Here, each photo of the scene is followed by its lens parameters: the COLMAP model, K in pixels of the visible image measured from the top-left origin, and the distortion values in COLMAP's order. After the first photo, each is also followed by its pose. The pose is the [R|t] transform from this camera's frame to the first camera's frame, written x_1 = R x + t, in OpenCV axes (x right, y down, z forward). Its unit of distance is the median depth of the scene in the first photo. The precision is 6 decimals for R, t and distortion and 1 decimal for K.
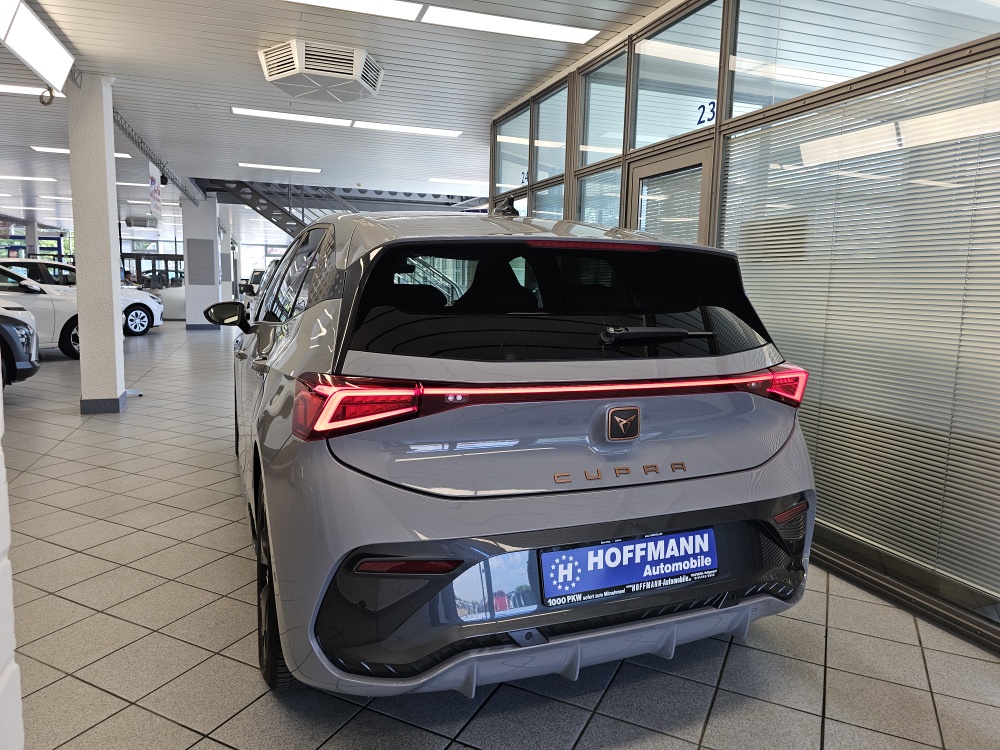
lens RADIAL K [[678.7, 0, 496.7], [0, 678.7, 371.2], [0, 0, 1]] dist [0.035960, -0.042552]
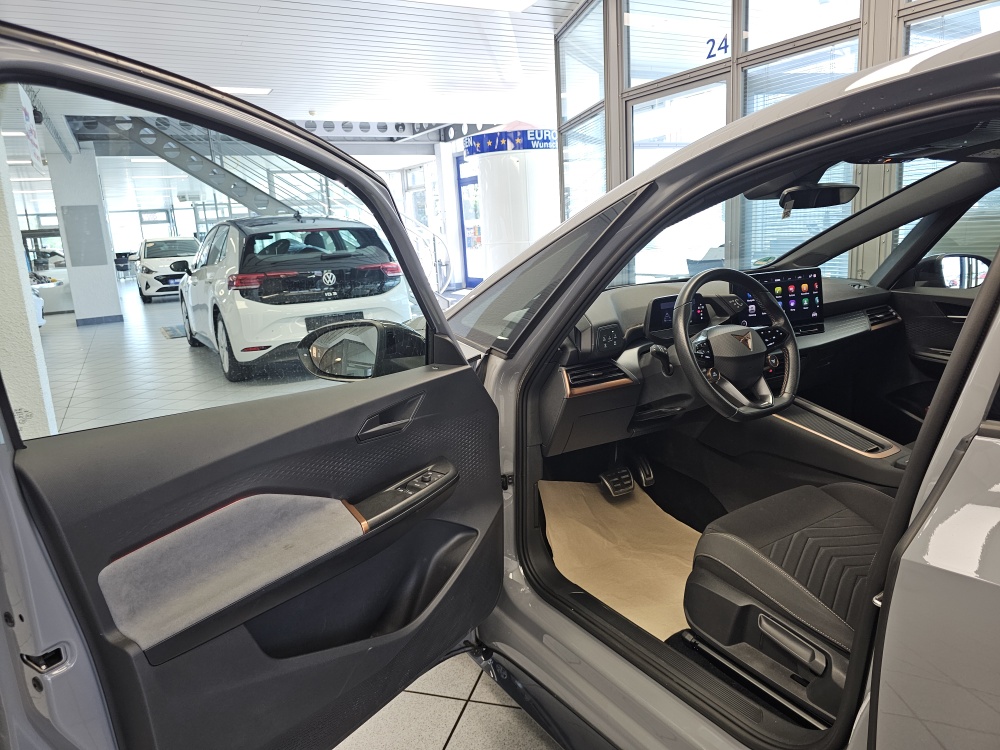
lens RADIAL K [[674.5, 0, 510.6], [0, 674.5, 371.7], [0, 0, 1]] dist [0.029729, -0.032848]
pose [[0.978198, -0.123030, 0.167312, -0.183815], [0.108792, 0.989818, 0.091788, -0.045197], [-0.176901, -0.071584, 0.981622, 0.264388]]
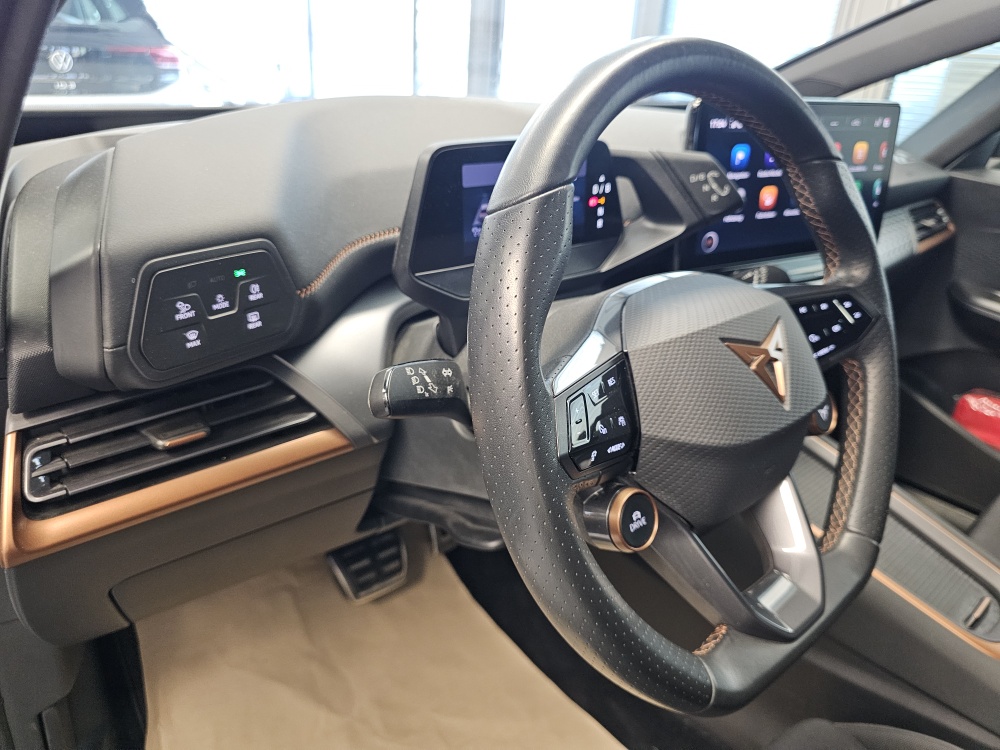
lens RADIAL K [[692.5, 0, 485.1], [0, 692.5, 378.0], [0, 0, 1]] dist [0.033273, -0.050259]
pose [[0.950301, -0.113746, 0.289812, -0.127273], [0.012182, 0.943742, 0.330458, -0.044411], [-0.311096, -0.310504, 0.898224, 0.384889]]
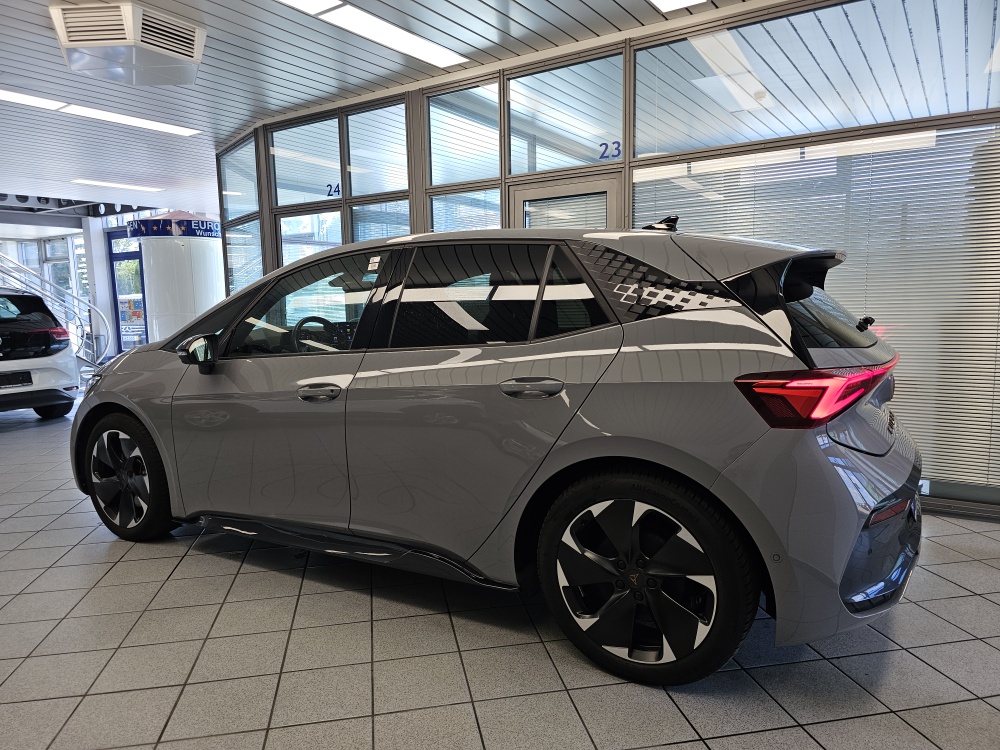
lens RADIAL K [[667.6, 0, 498.5], [0, 667.6, 379.1], [0, 0, 1]] dist [0.071010, -0.067726]
pose [[0.793140, -0.117809, 0.597536, -0.244753], [0.120407, 0.992080, 0.035774, -0.015766], [-0.597018, 0.043573, 0.801043, 0.069144]]
